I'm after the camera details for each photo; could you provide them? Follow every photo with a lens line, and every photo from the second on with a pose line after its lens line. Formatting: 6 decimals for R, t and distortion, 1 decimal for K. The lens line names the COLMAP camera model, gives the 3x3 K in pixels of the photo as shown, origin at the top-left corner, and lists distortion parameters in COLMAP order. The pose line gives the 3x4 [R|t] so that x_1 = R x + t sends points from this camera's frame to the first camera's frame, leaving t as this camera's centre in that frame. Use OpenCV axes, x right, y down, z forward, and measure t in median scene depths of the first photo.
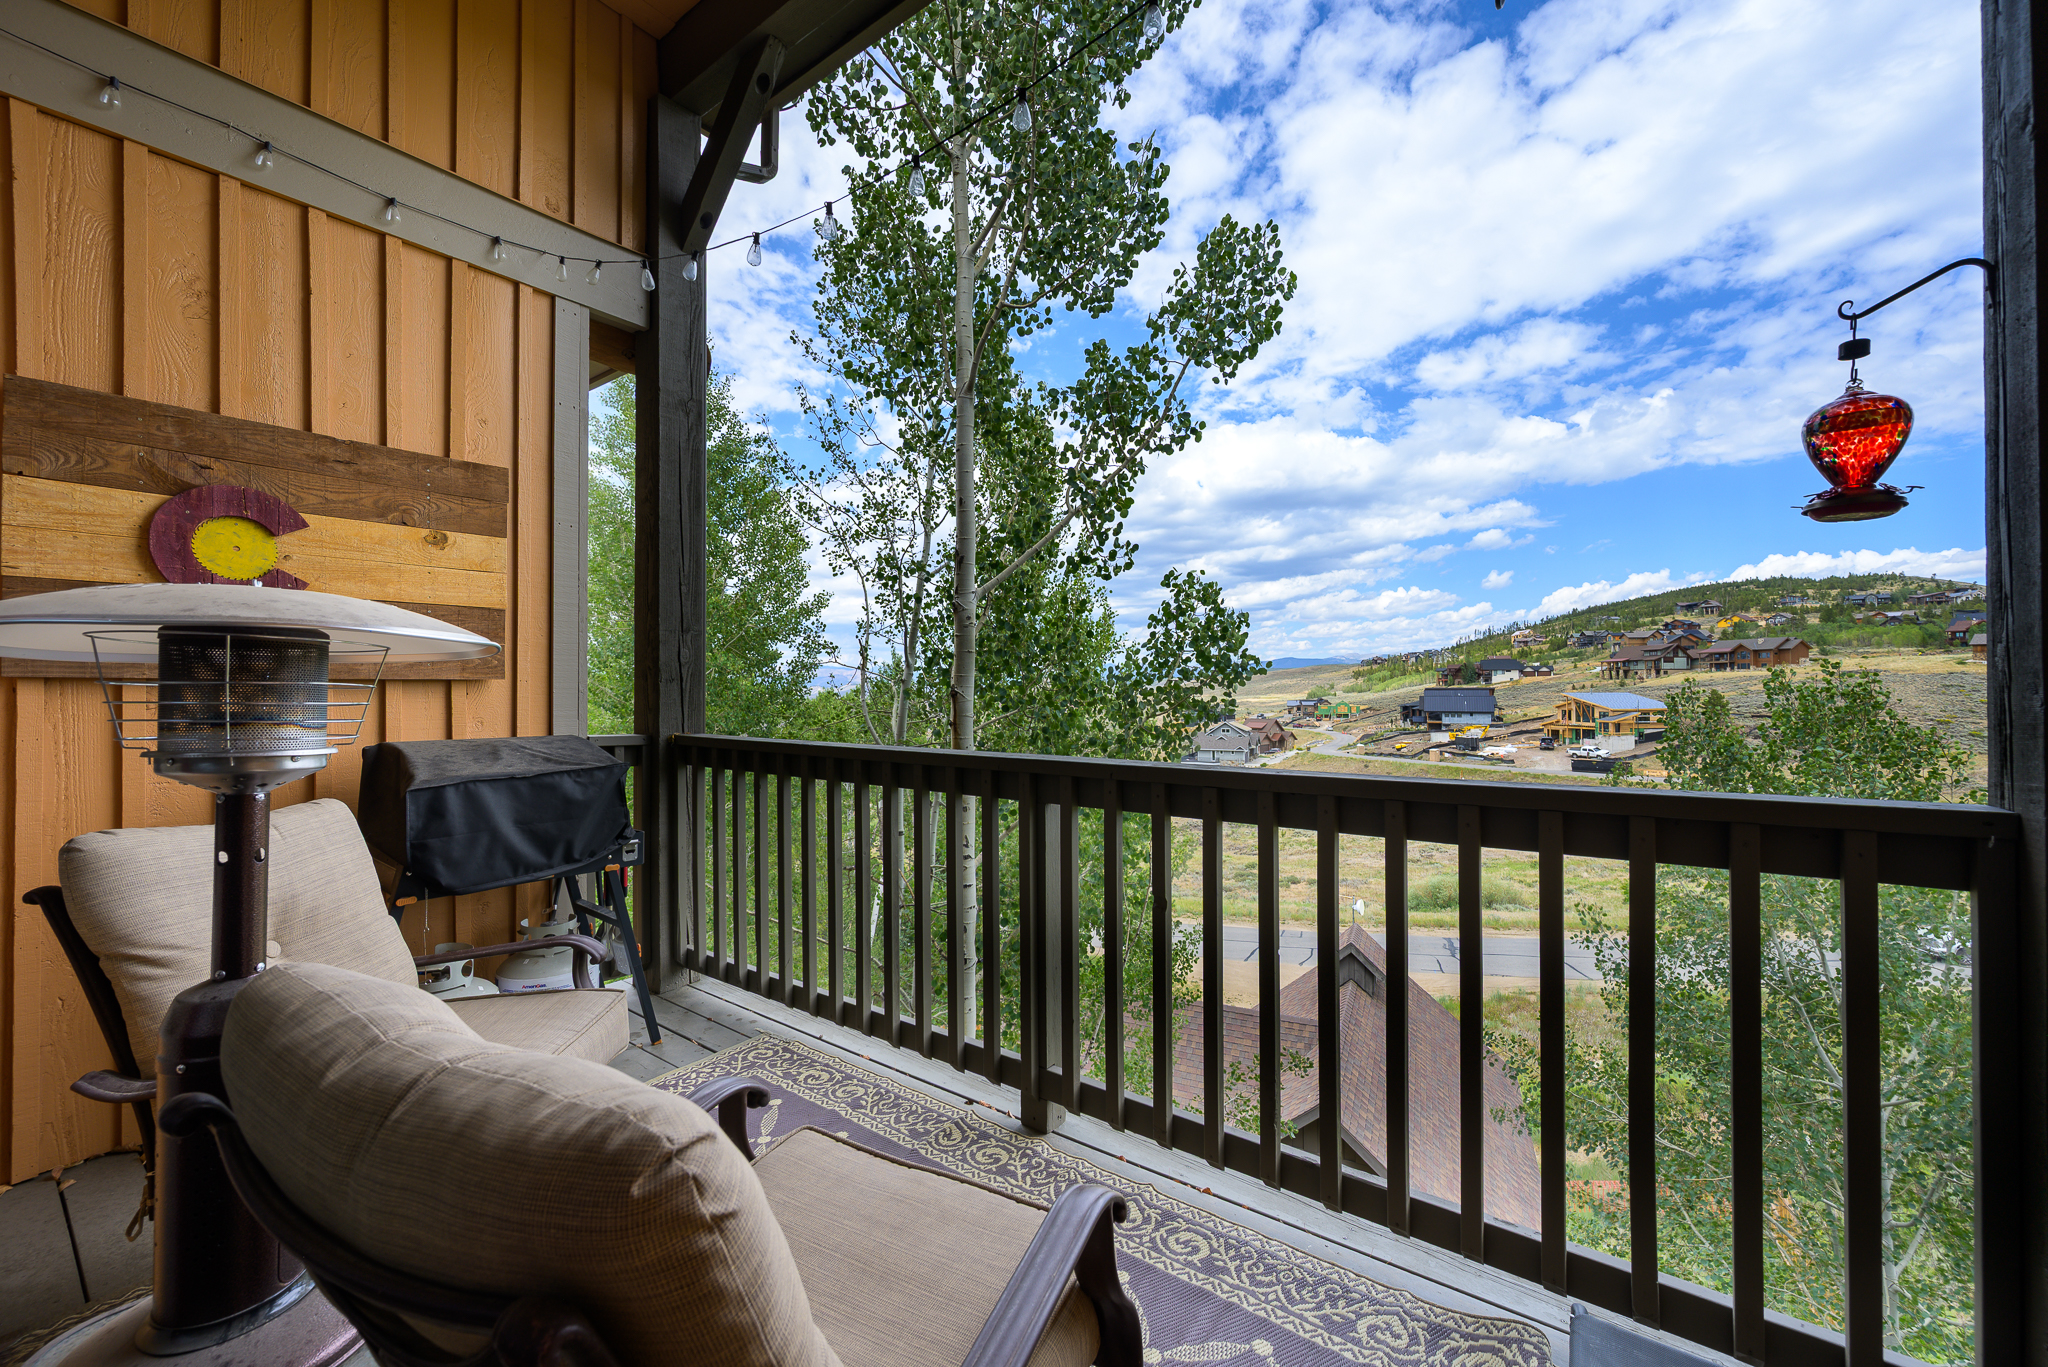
lens RADIAL K [[821.1, 0, 1039.3], [0, 821.1, 682.7], [0, 0, 1]] dist [-0.000114, -0.000012]
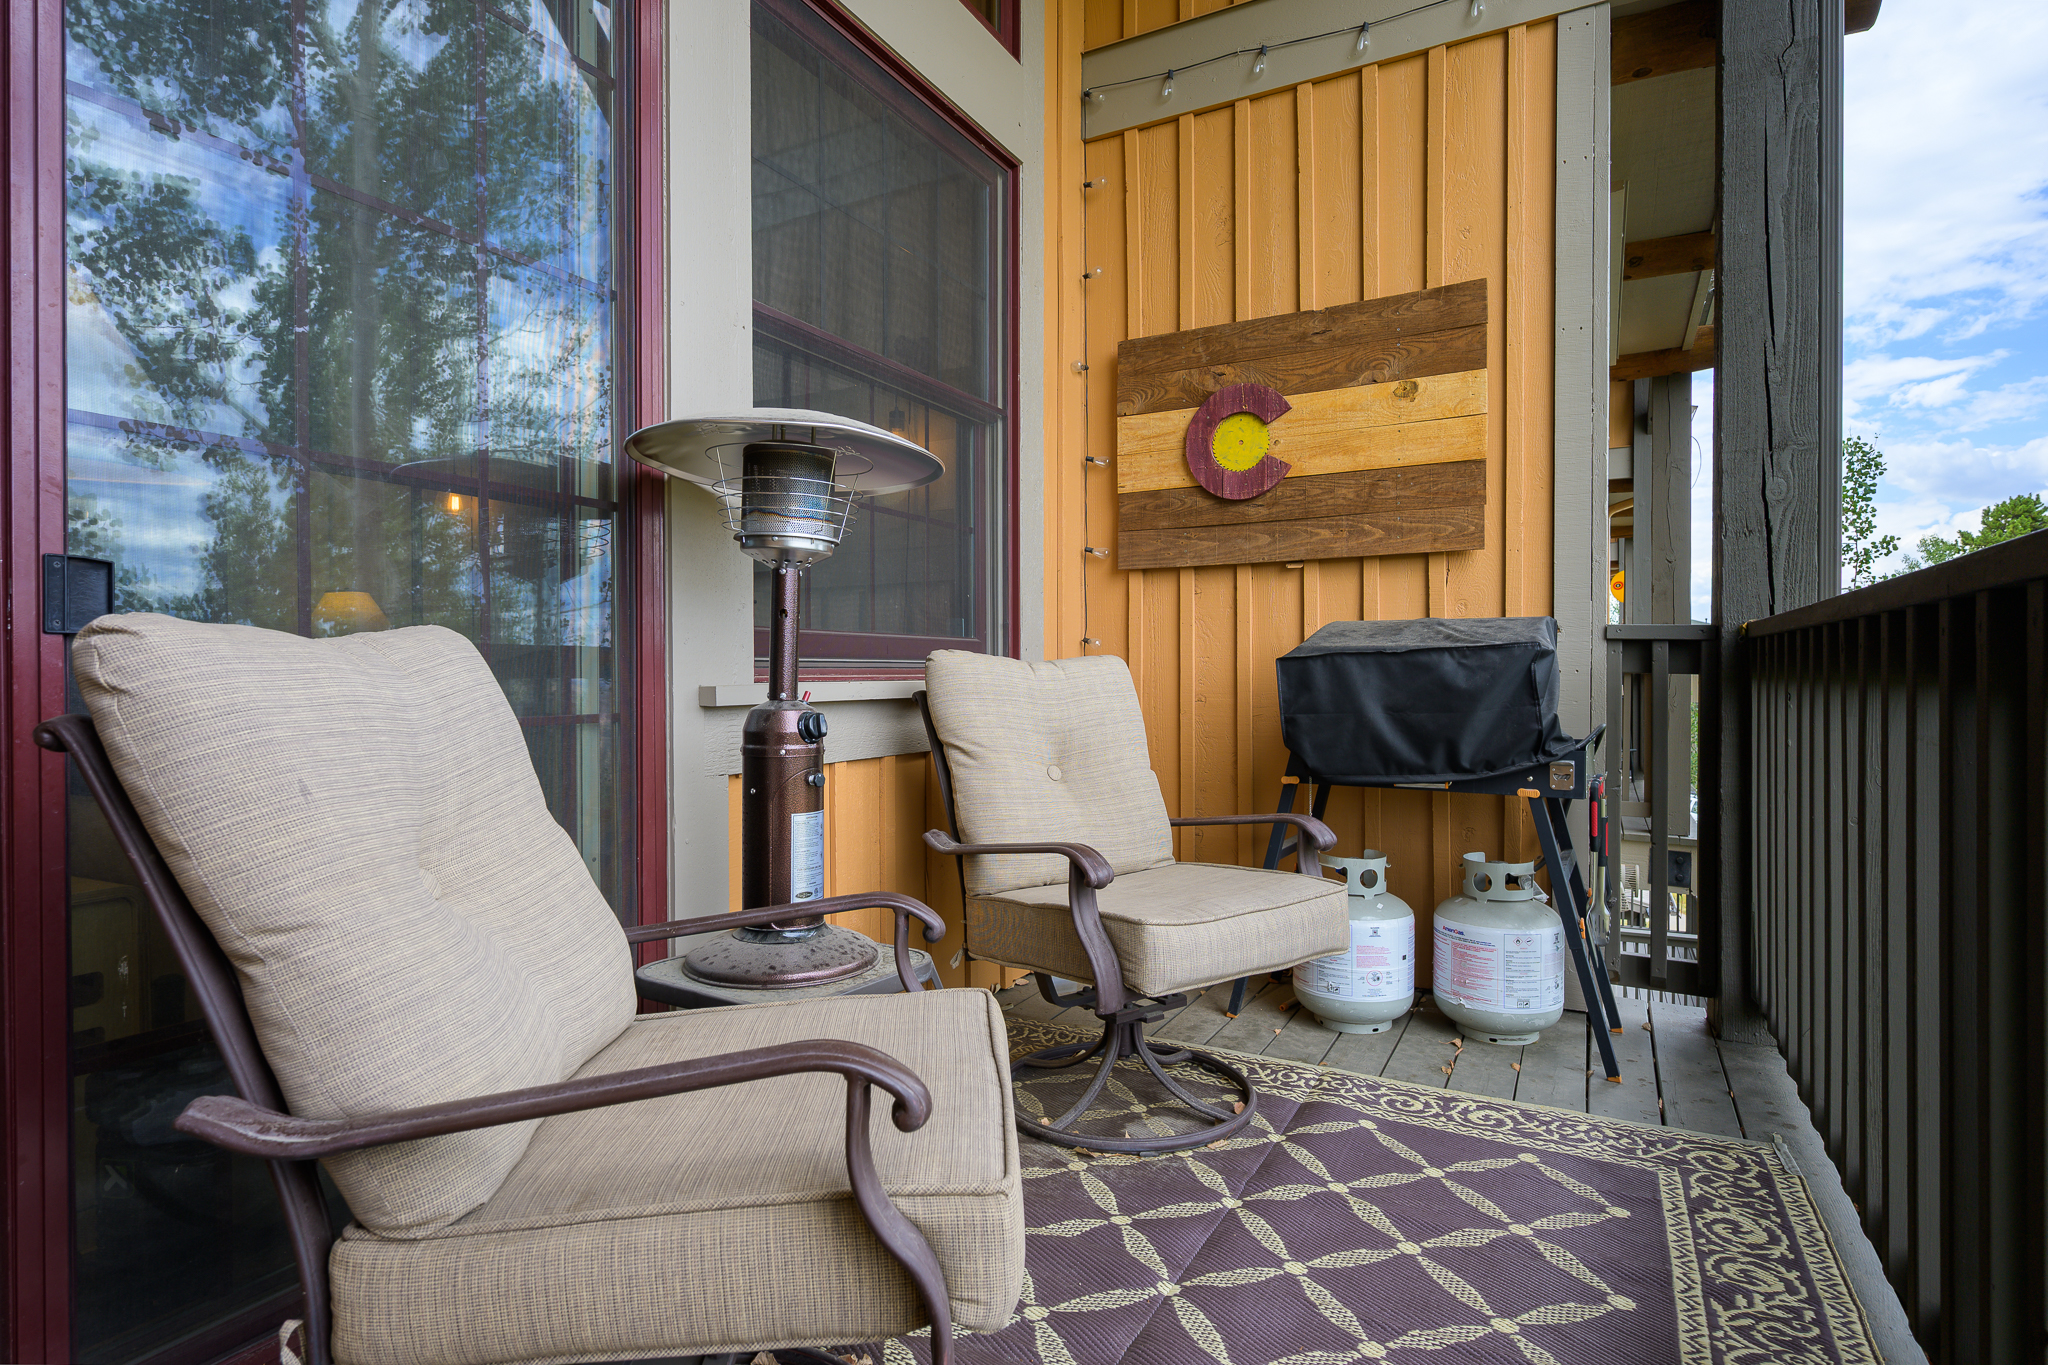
lens RADIAL K [[1069.5, 0, 1022.8], [0, 1069.5, 687.6], [0, 0, 1]] dist [0.001197, -0.001057]
pose [[0.131116, 0.009681, -0.991320, 0.345004], [0.010631, 0.999881, 0.011171, 0.126485], [0.991310, -0.012003, 0.130997, 0.474476]]
